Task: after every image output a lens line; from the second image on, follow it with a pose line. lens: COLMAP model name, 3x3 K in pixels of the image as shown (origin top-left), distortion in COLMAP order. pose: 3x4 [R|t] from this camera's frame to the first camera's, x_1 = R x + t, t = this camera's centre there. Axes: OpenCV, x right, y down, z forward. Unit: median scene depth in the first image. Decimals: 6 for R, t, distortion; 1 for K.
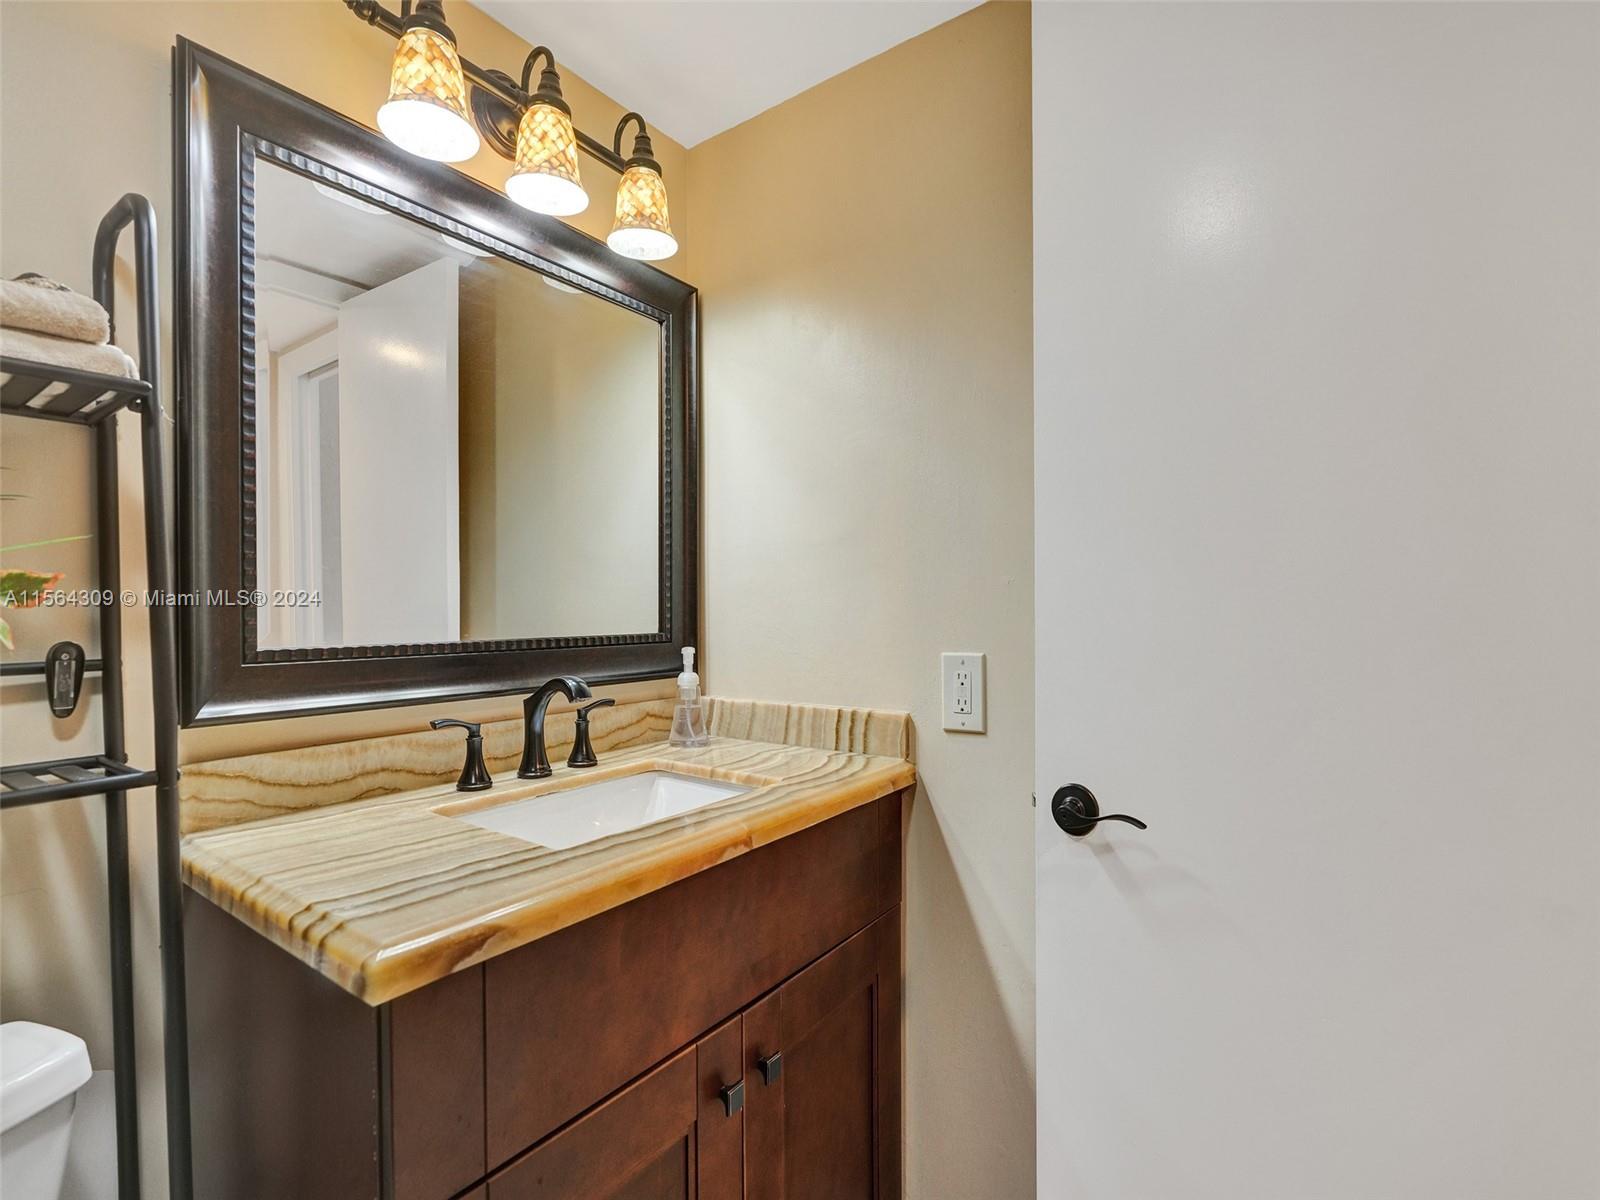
lens RADIAL K [[751.1, 0, 800.5], [0, 751.1, 610.0], [0, 0, 1]] dist [-0.001630, -0.000109]
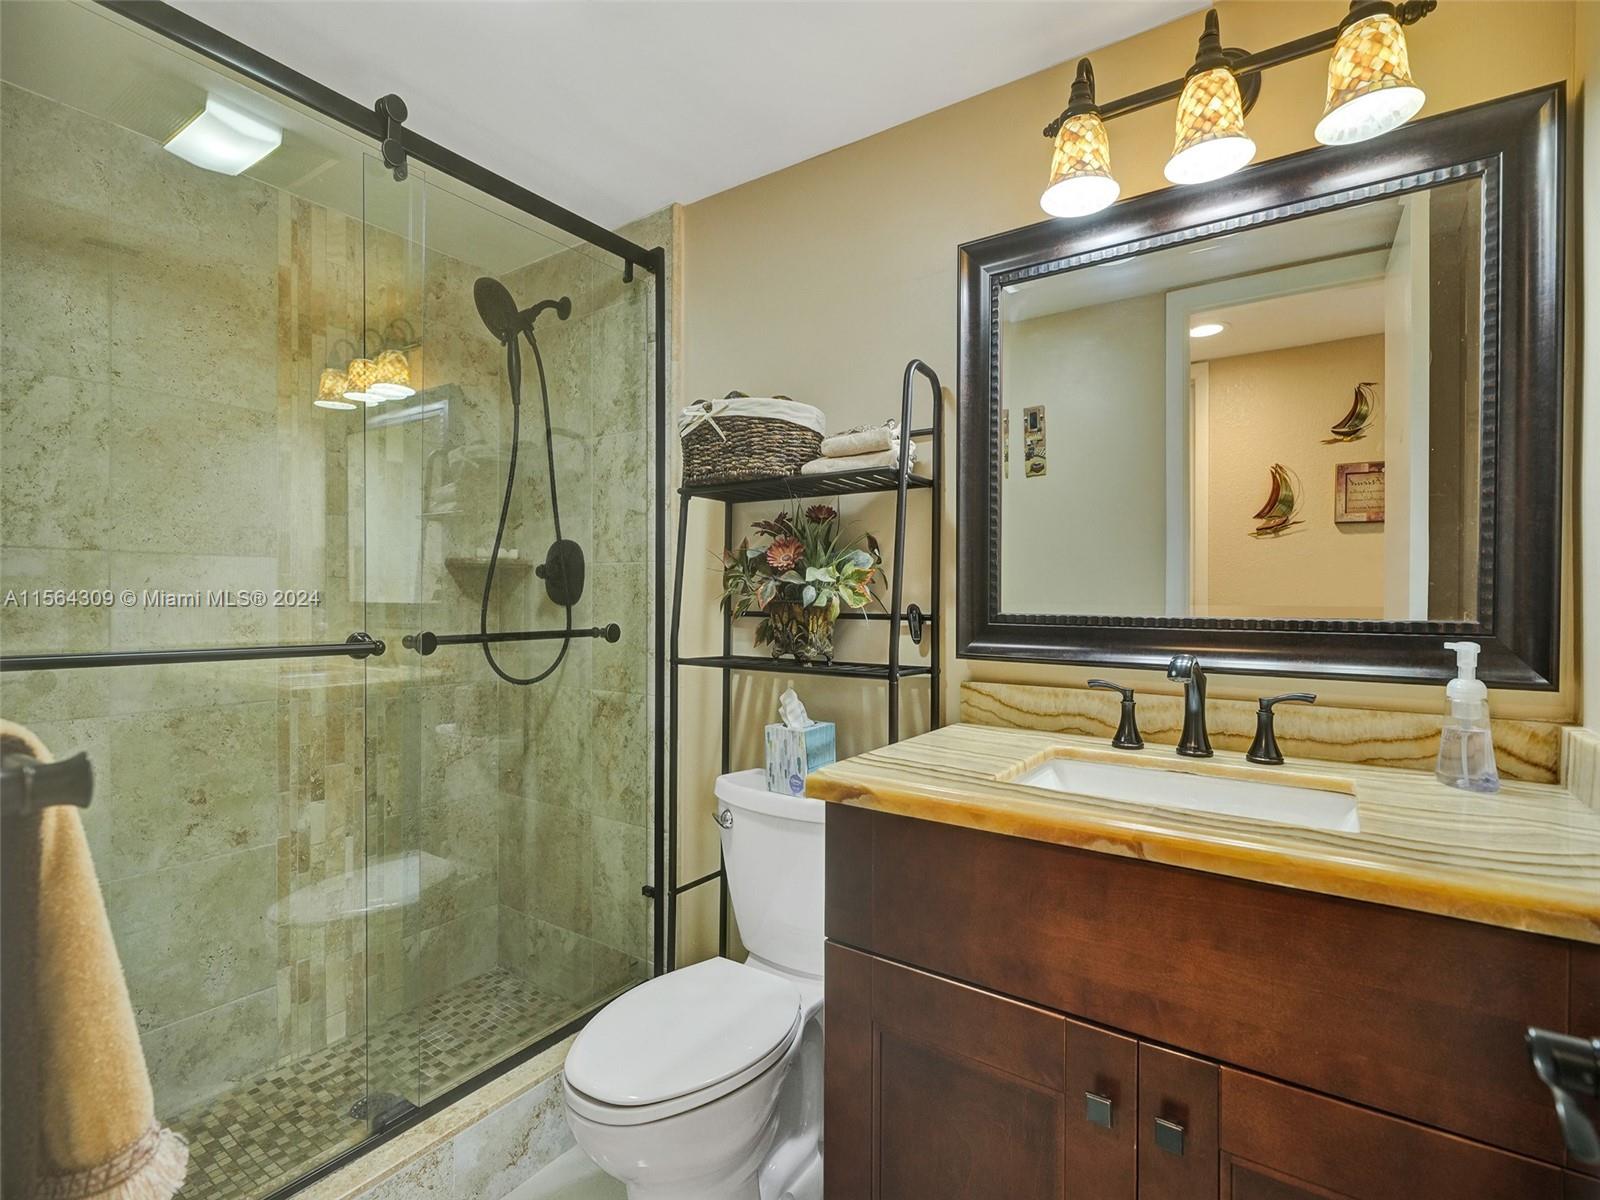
lens RADIAL K [[750.4, 0, 797.5], [0, 750.4, 593.4], [0, 0, 1]] dist [-0.001265, 0.000512]
pose [[0.028322, 0.004549, -0.999589, 0.673961], [-0.006372, 0.999970, 0.004370, 0.006548], [0.999579, 0.006246, 0.028350, 0.480489]]
